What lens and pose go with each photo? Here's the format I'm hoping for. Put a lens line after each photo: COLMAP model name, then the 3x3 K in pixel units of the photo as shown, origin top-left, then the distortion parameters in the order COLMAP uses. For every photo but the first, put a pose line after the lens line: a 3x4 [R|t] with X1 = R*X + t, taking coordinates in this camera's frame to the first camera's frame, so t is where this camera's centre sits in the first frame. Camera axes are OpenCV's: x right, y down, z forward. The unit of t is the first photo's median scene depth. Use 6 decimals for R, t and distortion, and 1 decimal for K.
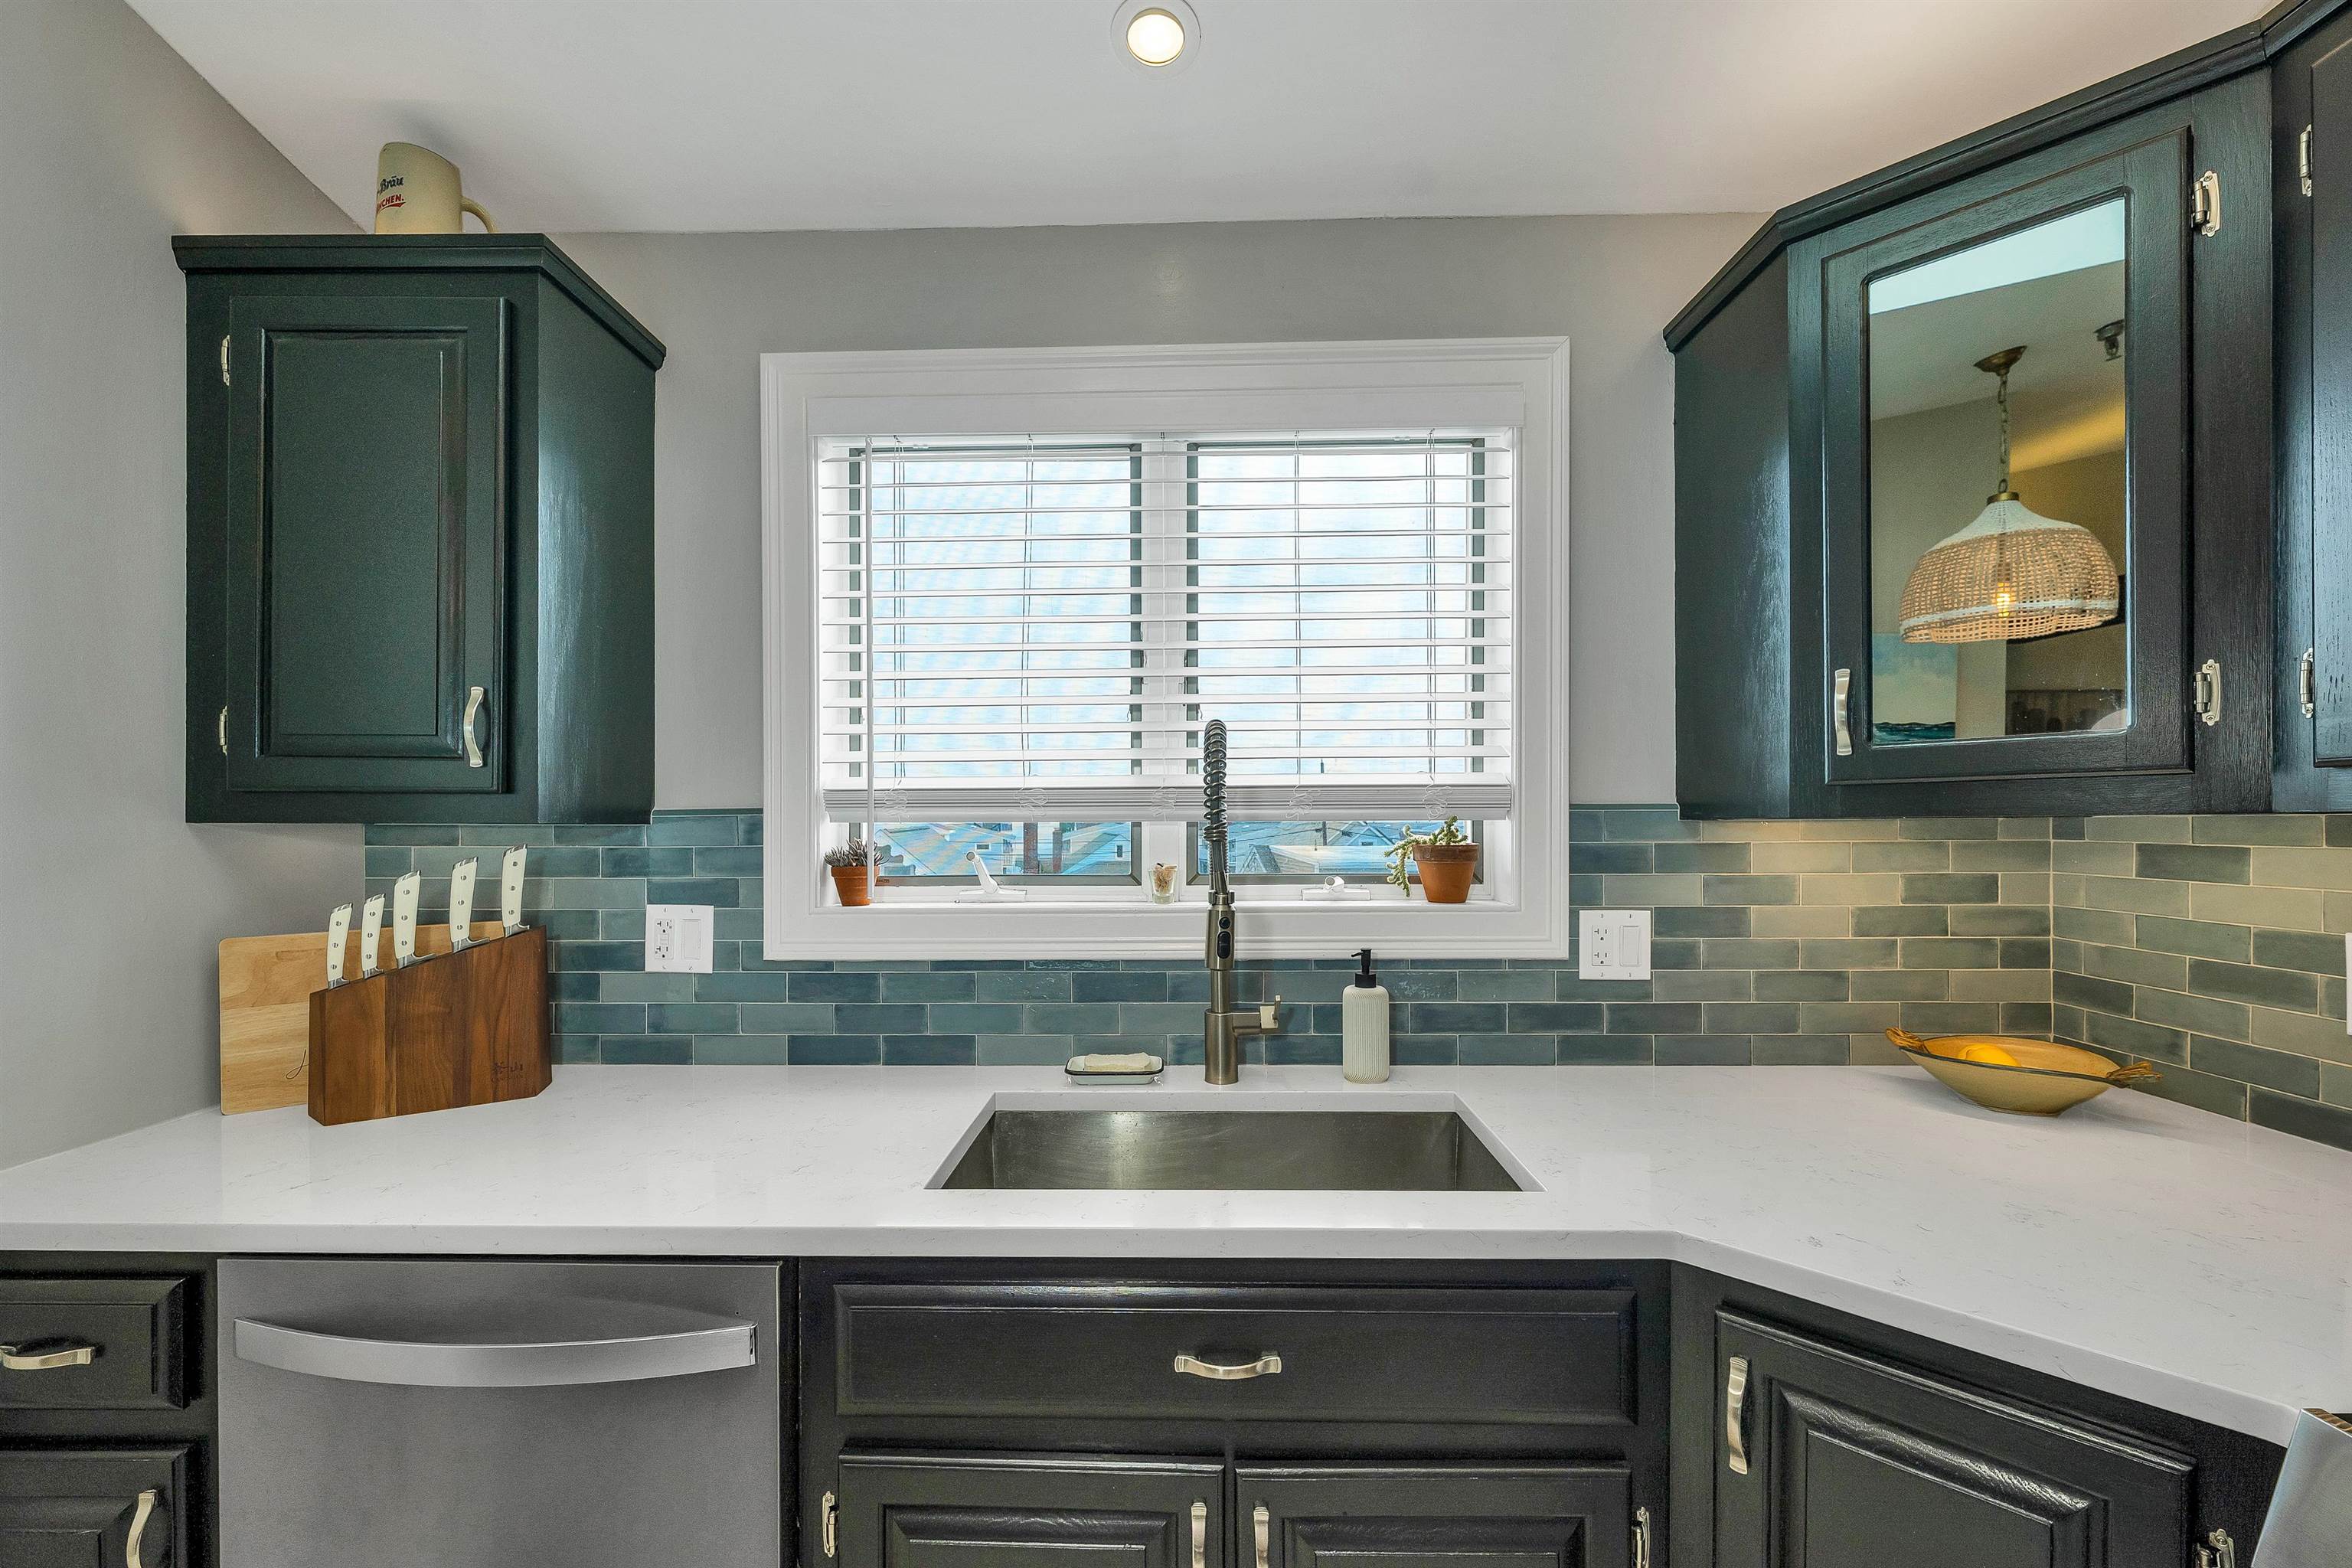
lens RADIAL K [[972.2, 0, 1175.3], [0, 972.2, 834.3], [0, 0, 1]] dist [0.001224, 0.000735]
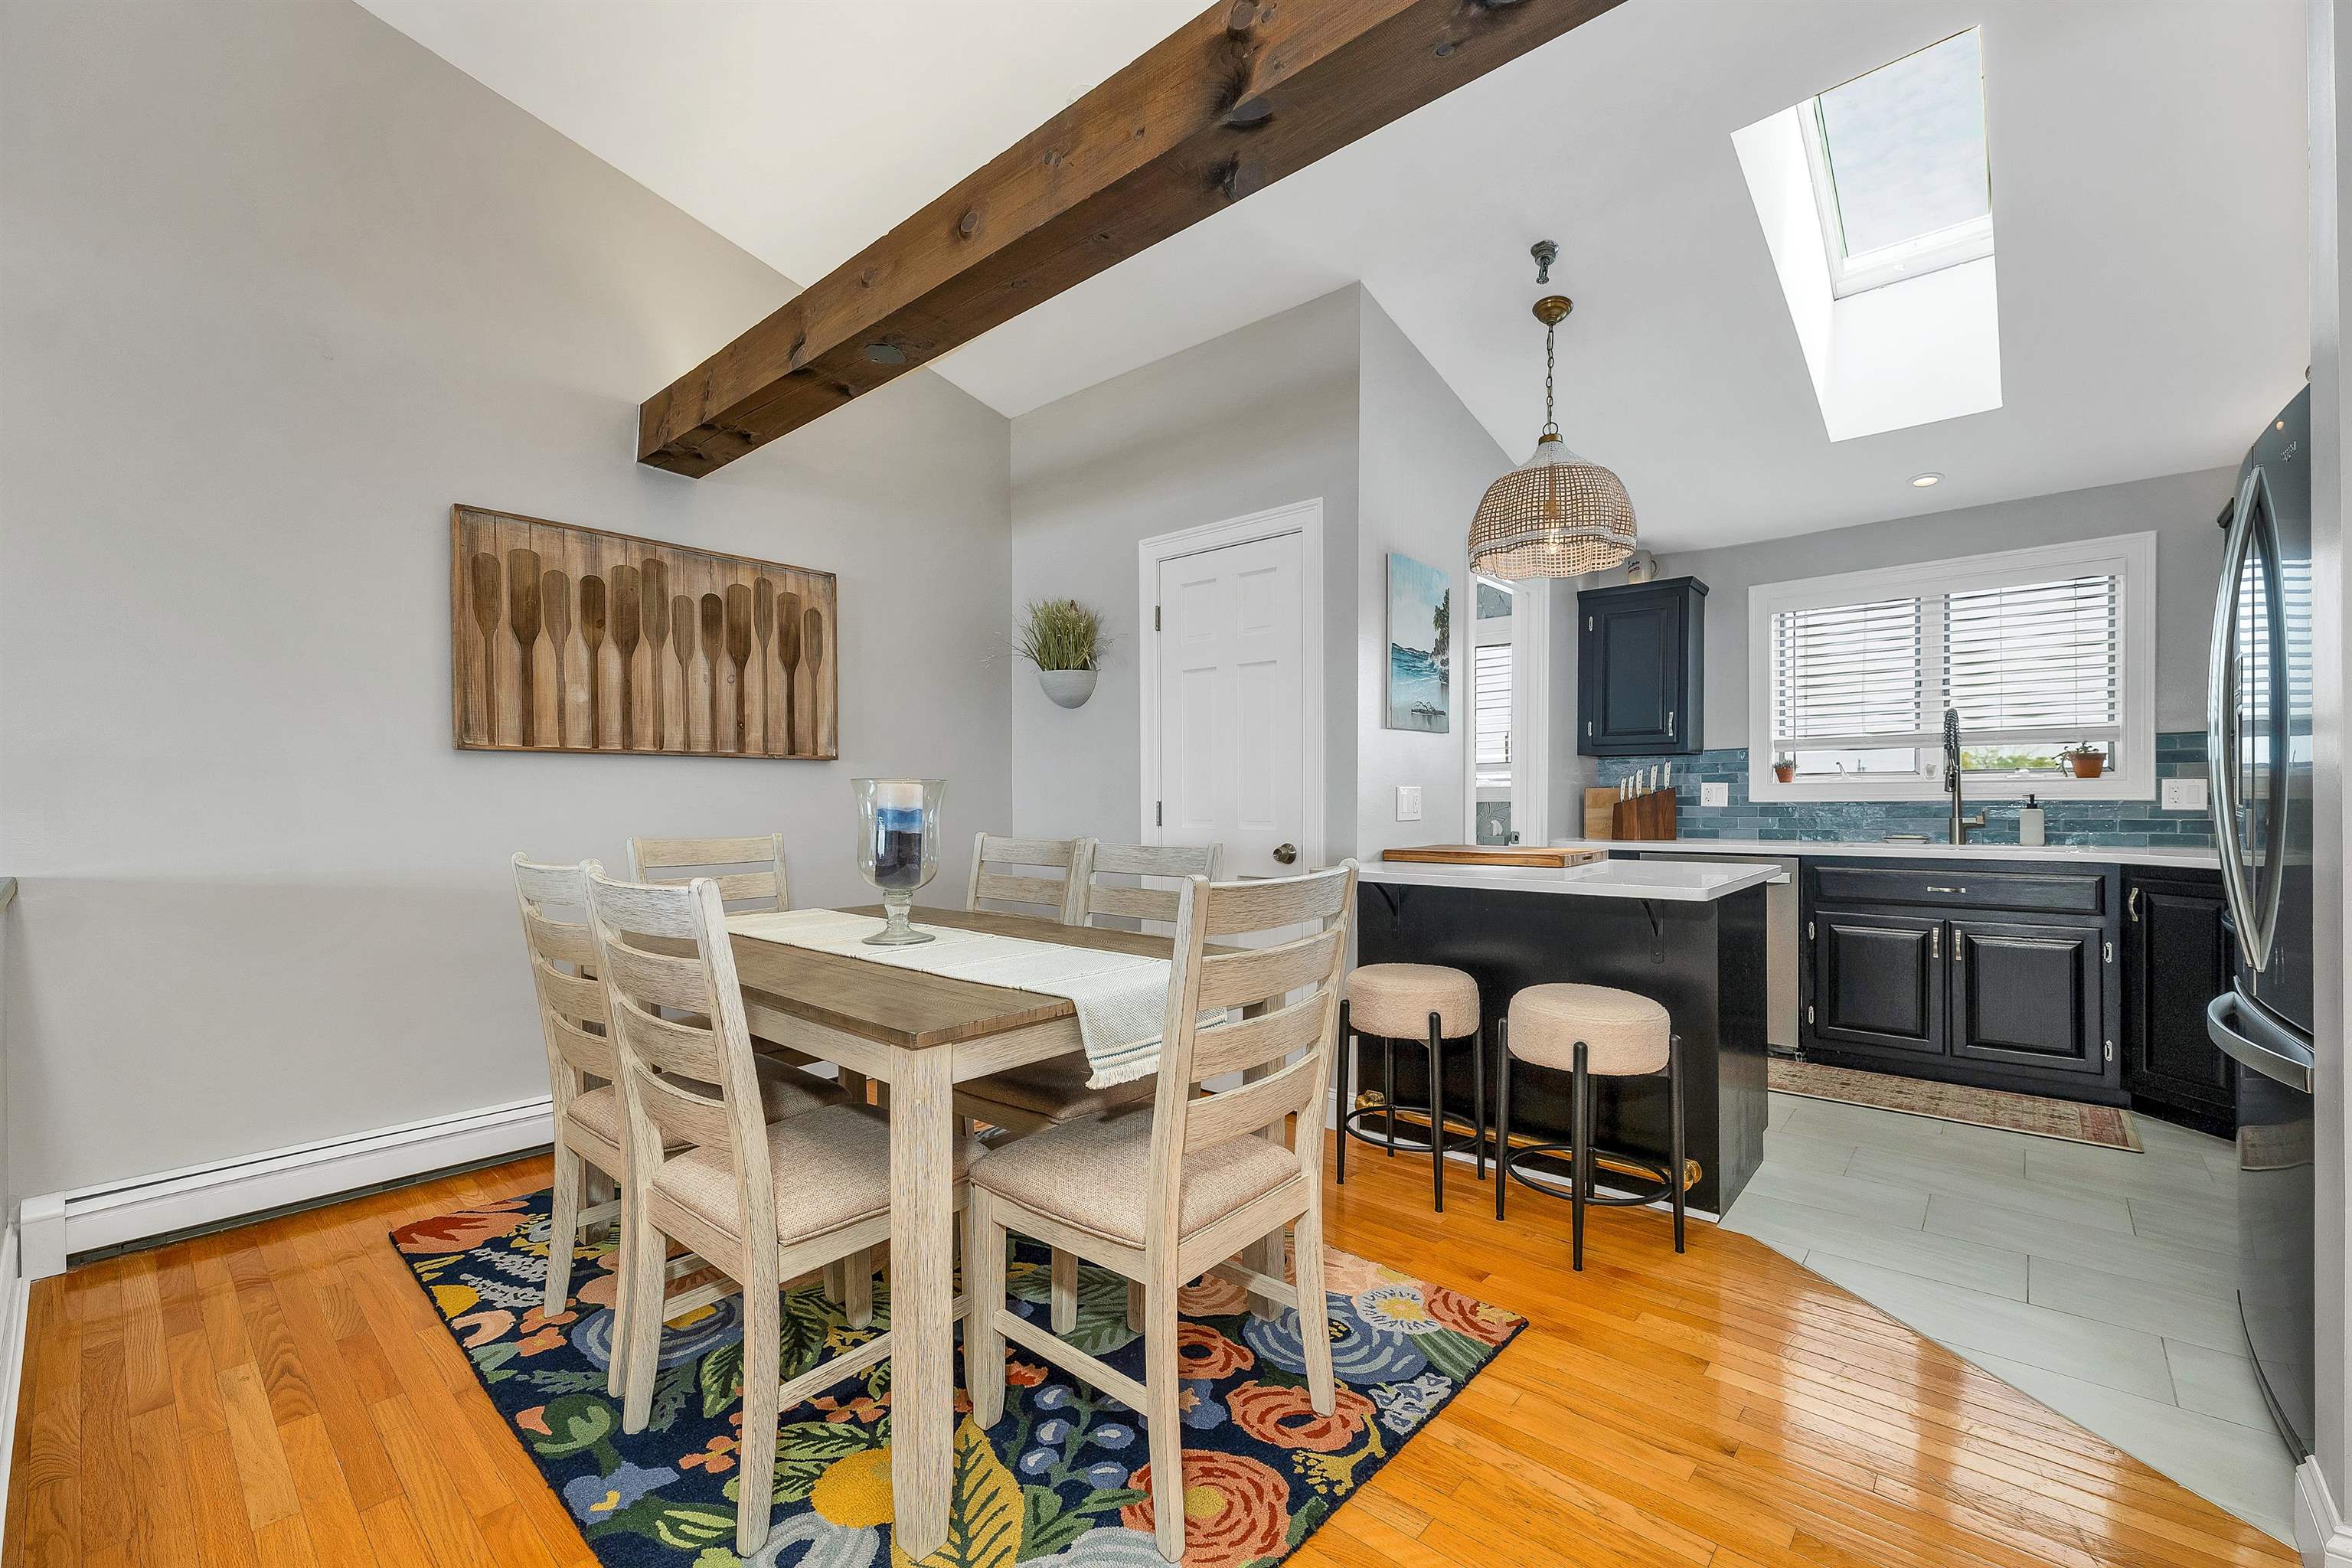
lens RADIAL K [[972.2, 0, 1171.1], [0, 972.2, 802.0], [0, 0, 1]] dist [0.001224, 0.000735]
pose [[0.762228, 0.000719, -0.647308, 0.122780], [-0.008892, 0.999917, -0.009360, 0.172365], [0.647248, 0.012890, 0.762171, -2.243572]]
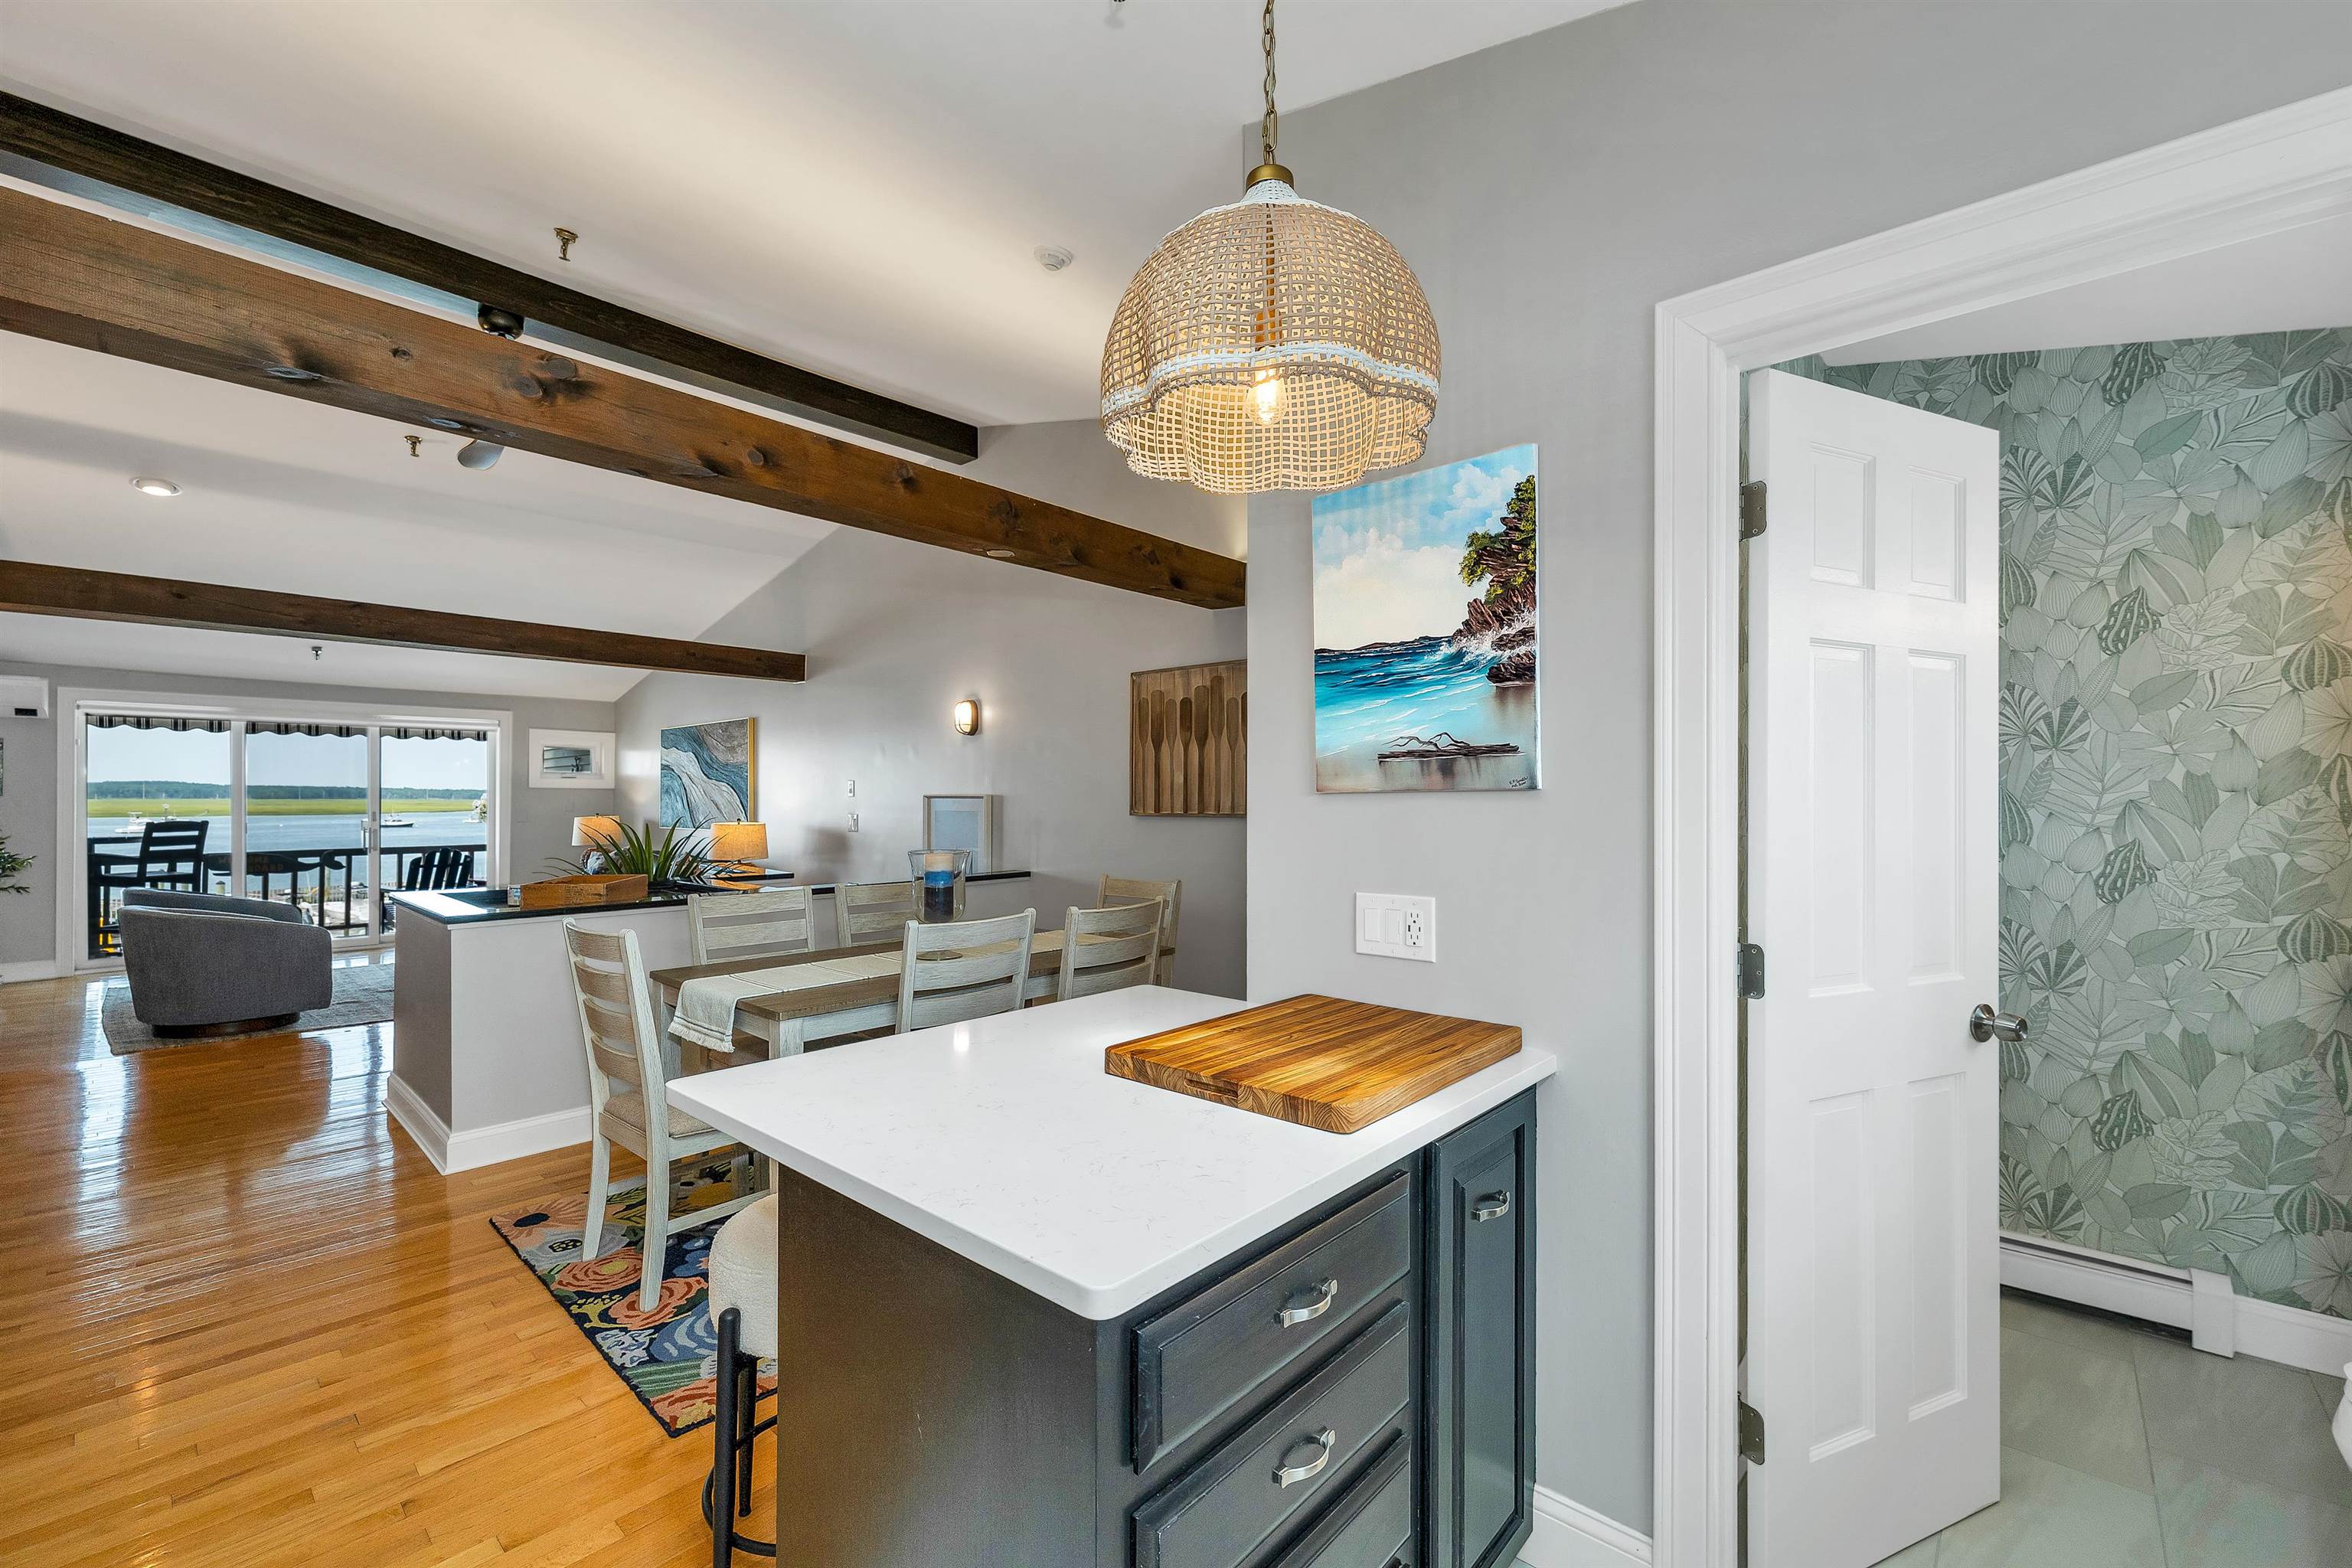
lens RADIAL K [[972.2, 0, 1182.5], [0, 972.2, 796.4], [0, 0, 1]] dist [0.001224, 0.000735]
pose [[-0.649425, -0.004205, -0.760414, 0.189640], [-0.015370, 0.999853, 0.007598, -0.012009], [0.760270, 0.016622, -0.649395, 0.326968]]
